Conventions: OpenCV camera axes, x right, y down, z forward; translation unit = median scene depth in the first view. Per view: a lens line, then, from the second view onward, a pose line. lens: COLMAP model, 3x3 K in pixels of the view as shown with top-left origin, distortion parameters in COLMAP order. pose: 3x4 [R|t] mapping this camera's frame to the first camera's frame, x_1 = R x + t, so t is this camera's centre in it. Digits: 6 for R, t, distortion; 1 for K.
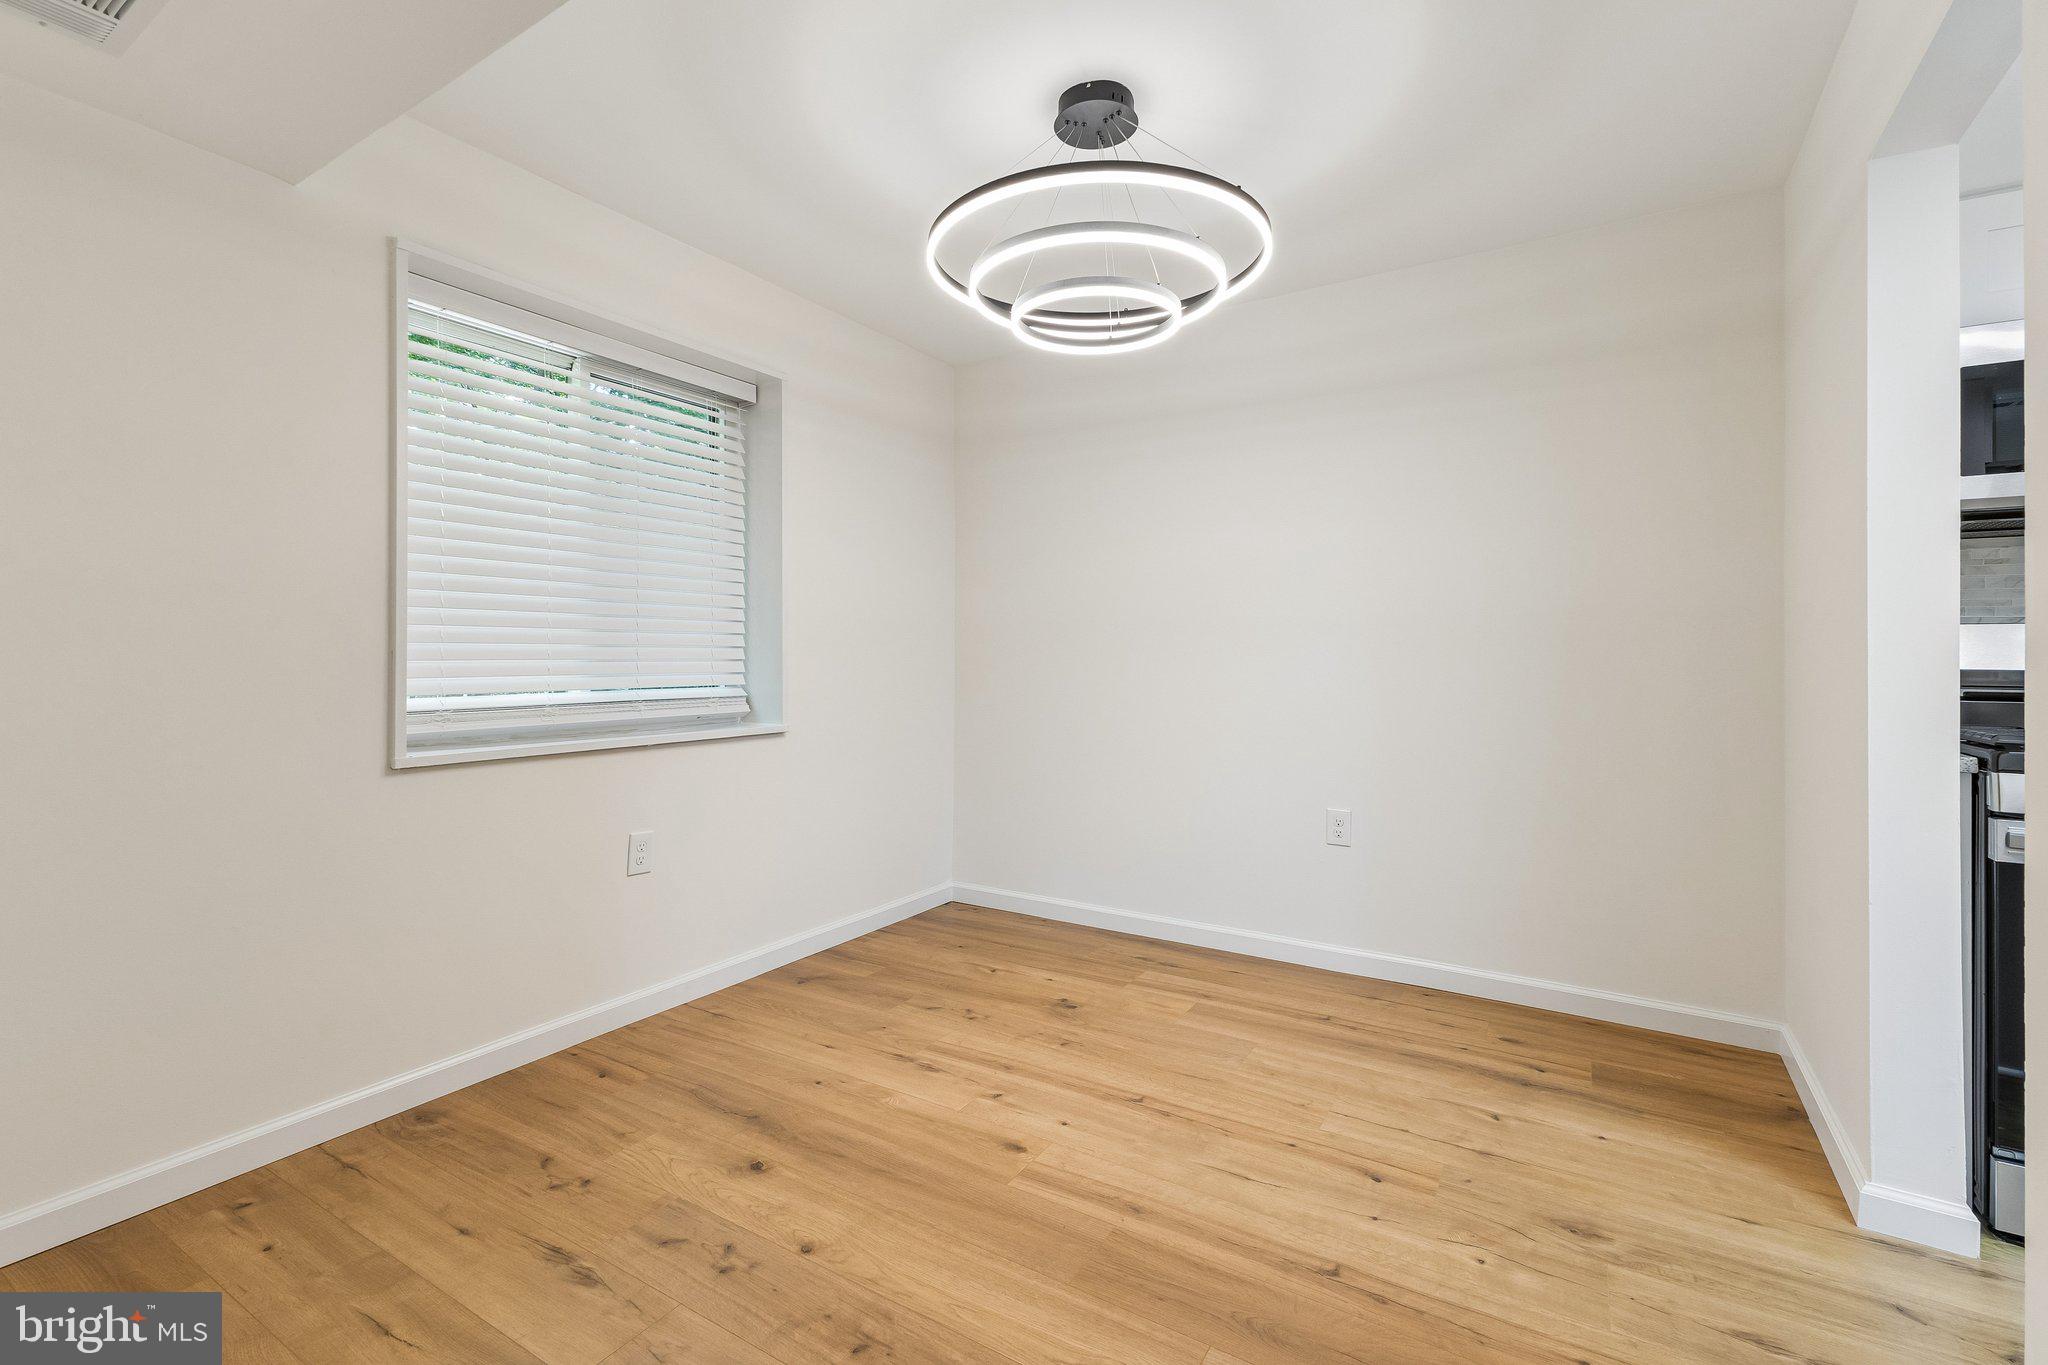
lens RADIAL K [[888.3, 0, 1010.6], [0, 888.3, 655.9], [0, 0, 1]] dist [0.015648, -0.002756]
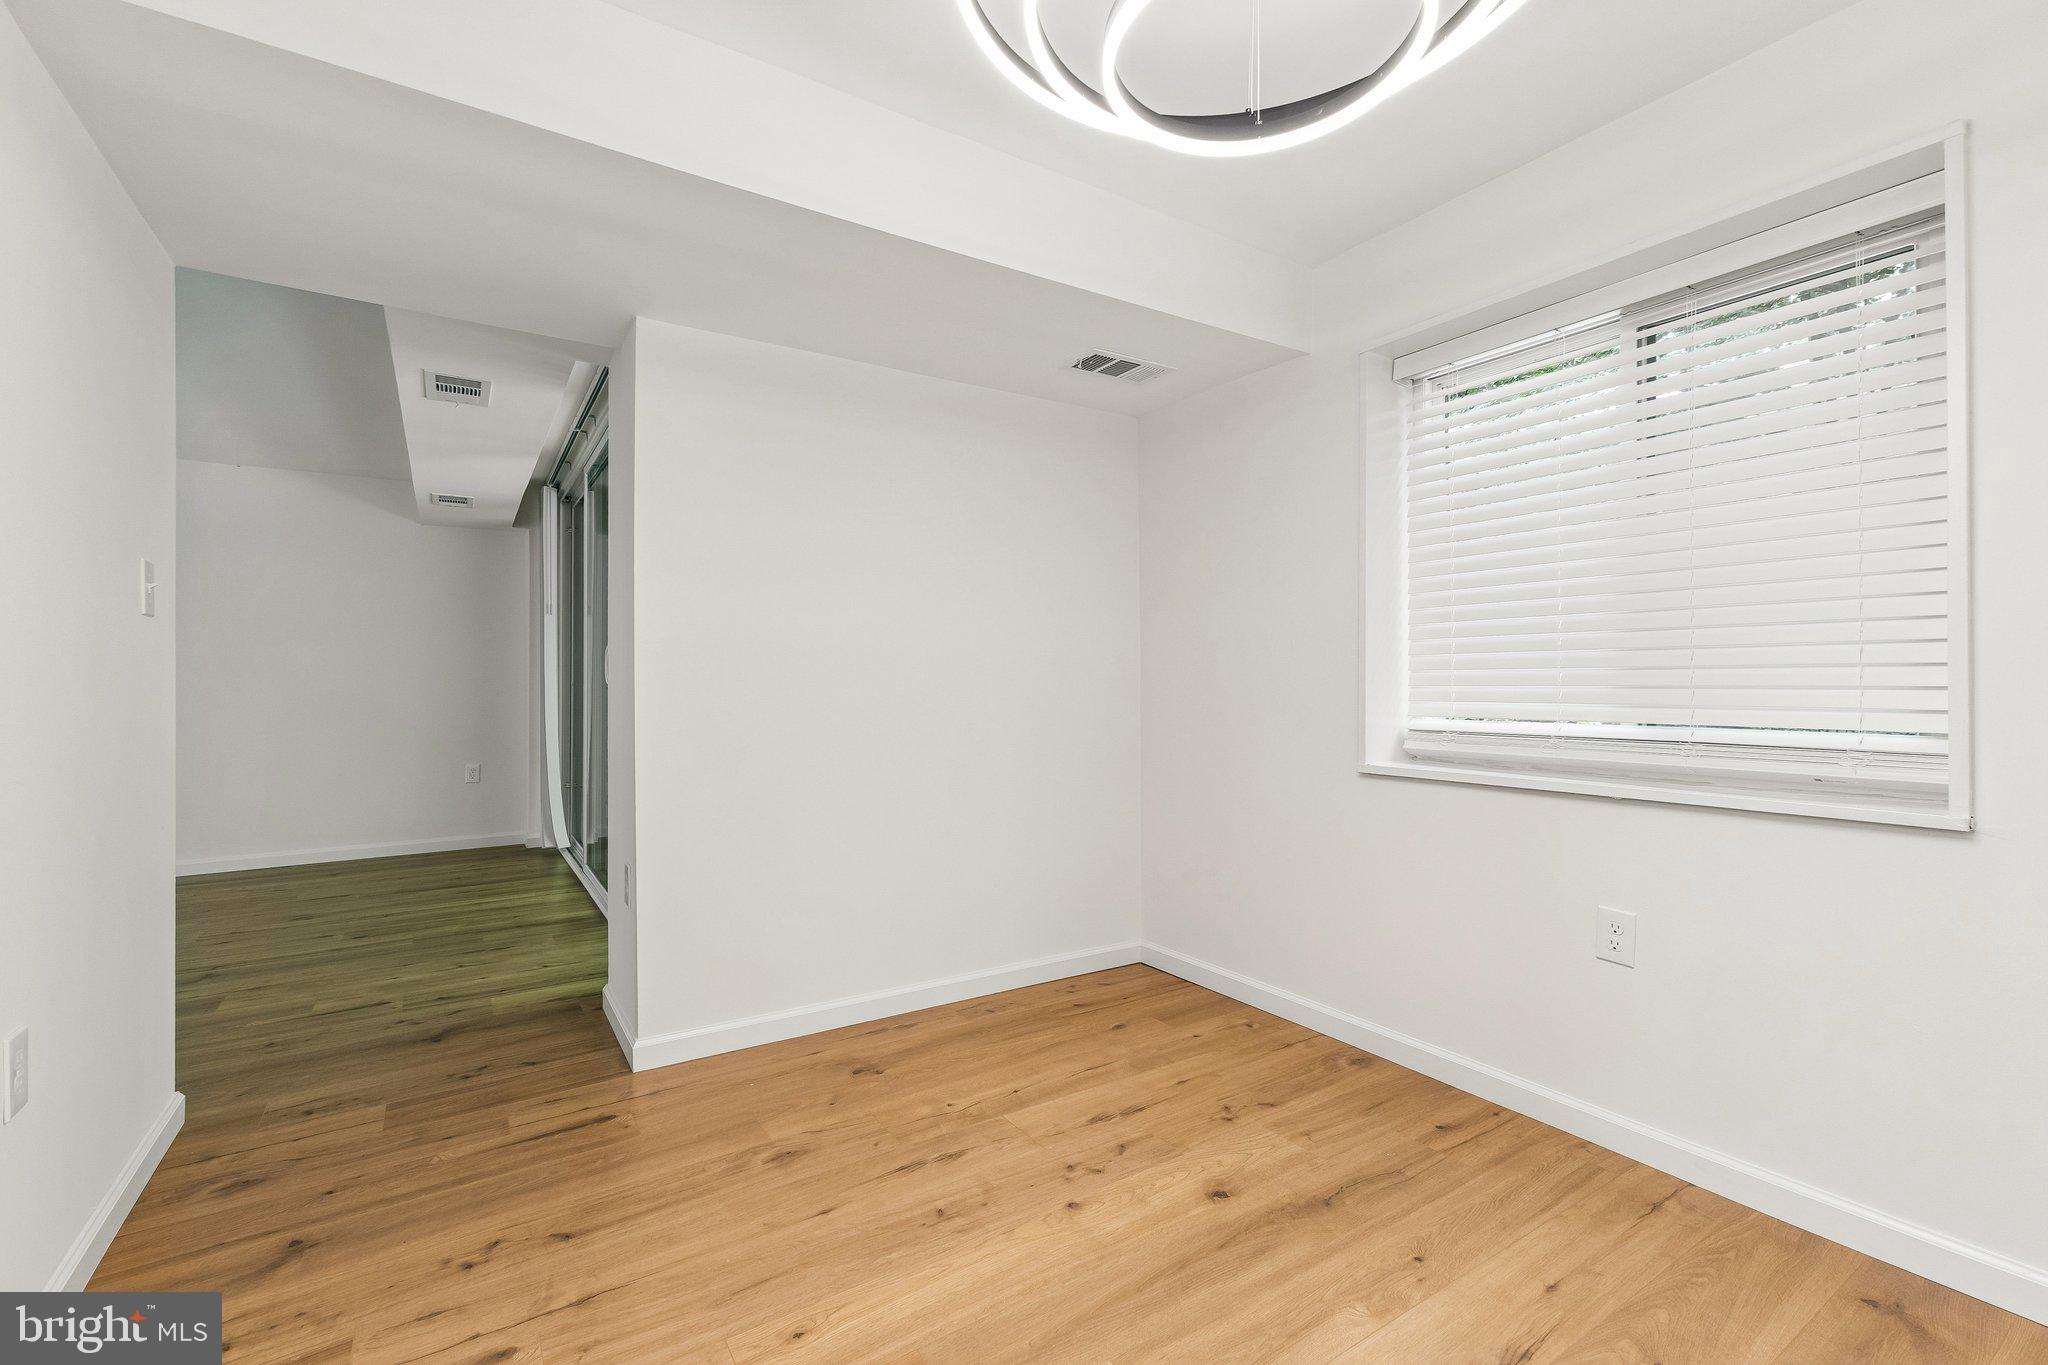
lens RADIAL K [[888.3, 0, 1024.0], [0, 888.3, 676.1], [0, 0, 1]] dist [0.015648, -0.002756]
pose [[-0.407147, -0.009653, -0.913312, 0.667814], [0.001368, 0.999937, -0.011179, 0.006471], [0.913362, -0.005801, -0.407108, 1.127504]]
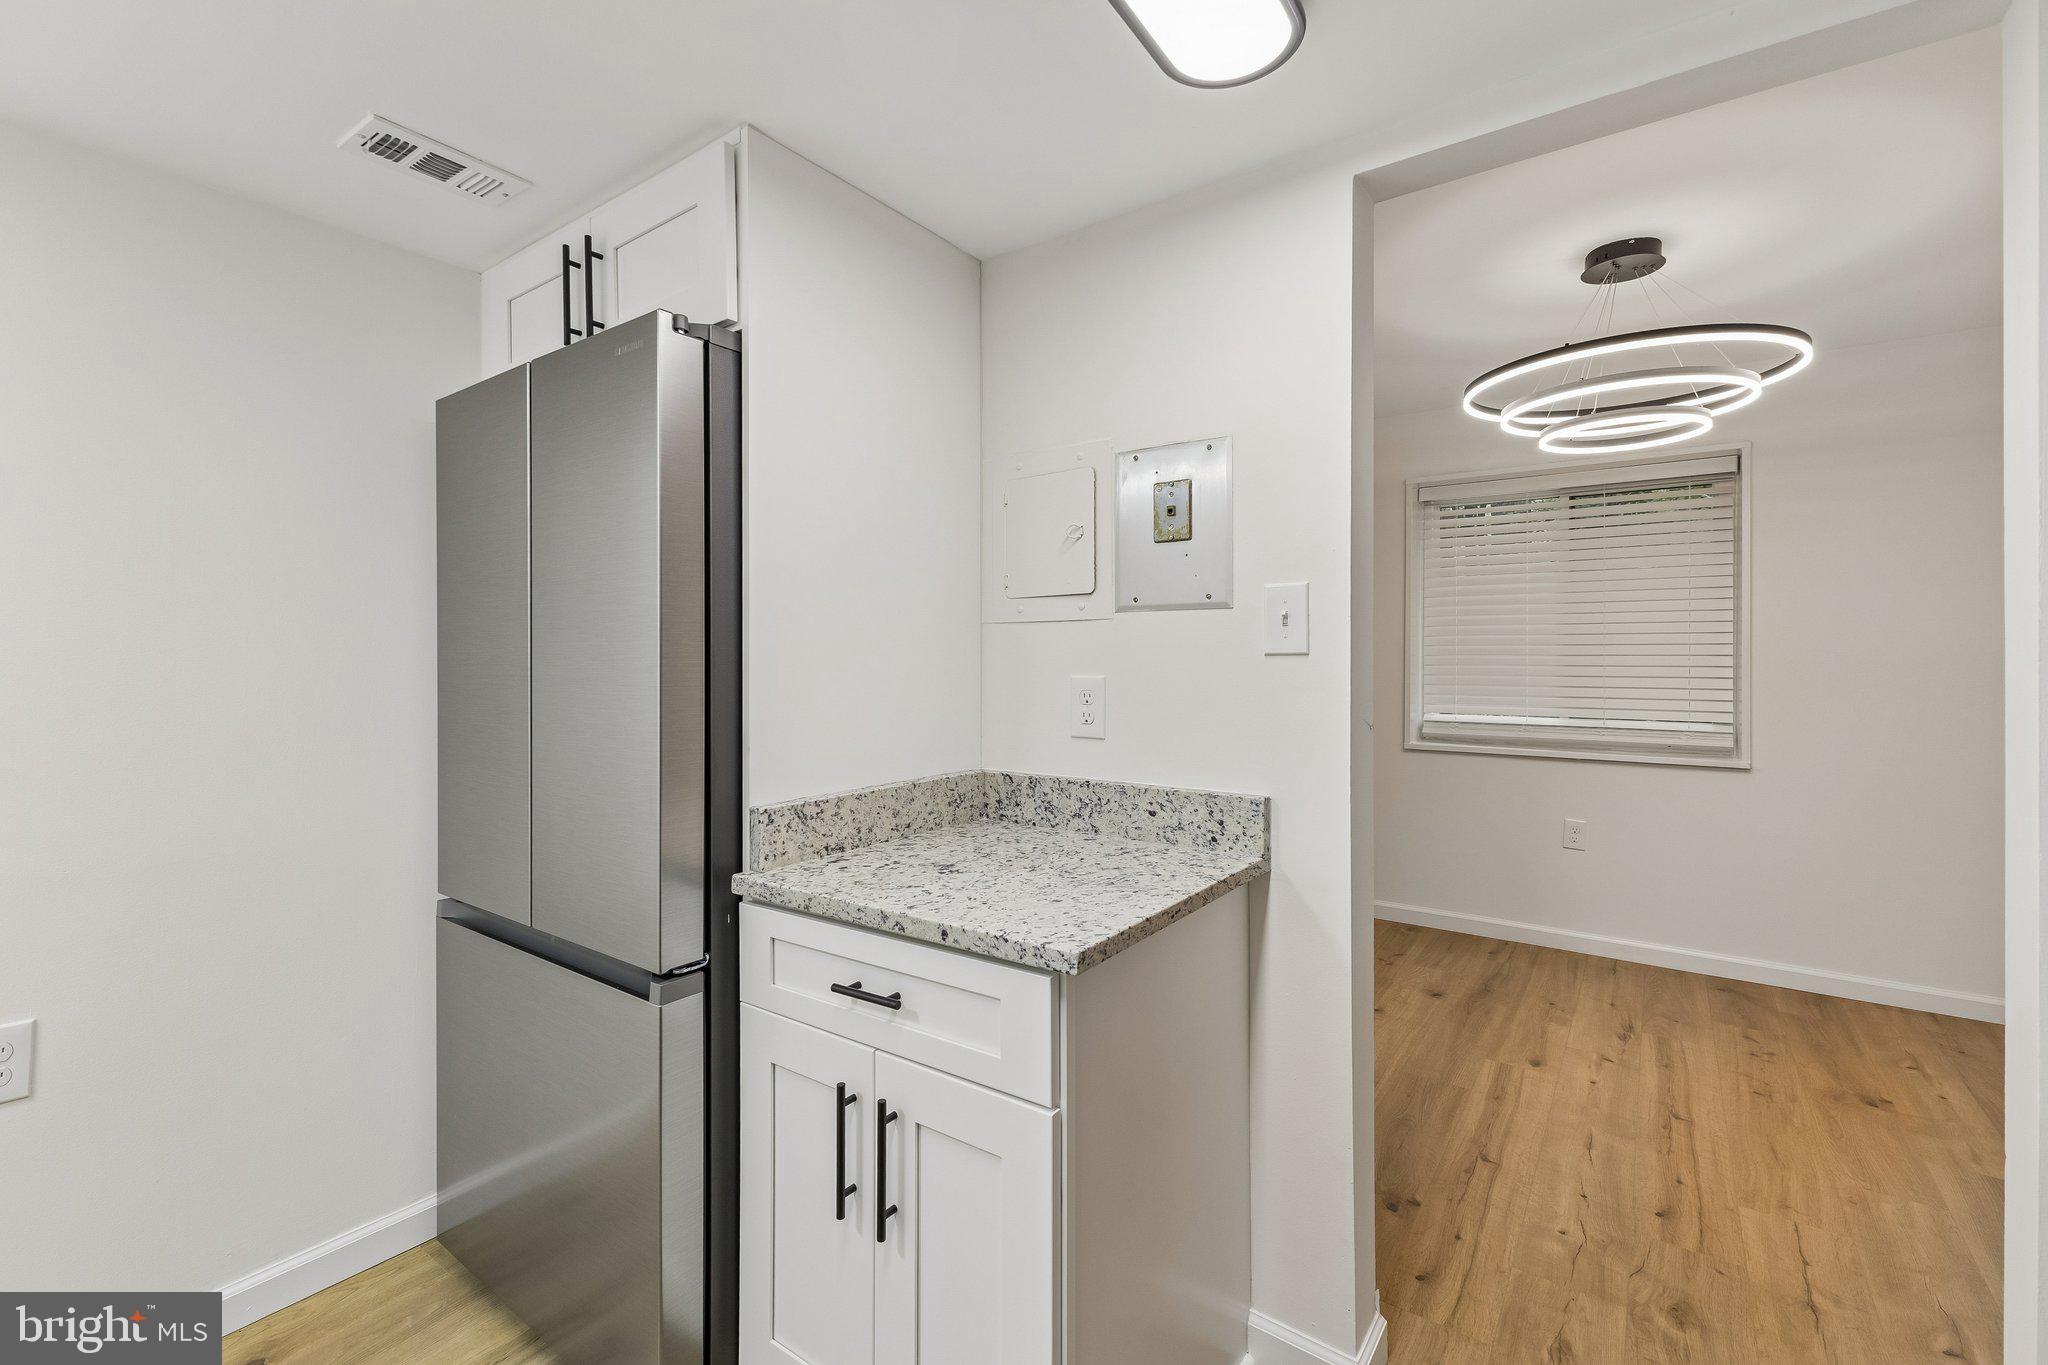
lens RADIAL K [[888.3, 0, 1016.6], [0, 888.3, 660.2], [0, 0, 1]] dist [0.015648, -0.002756]
pose [[-0.062289, -0.003586, -0.998052, 1.398341], [0.002188, 0.999991, -0.003729, -0.067877], [0.998056, -0.002416, -0.062280, 0.275790]]
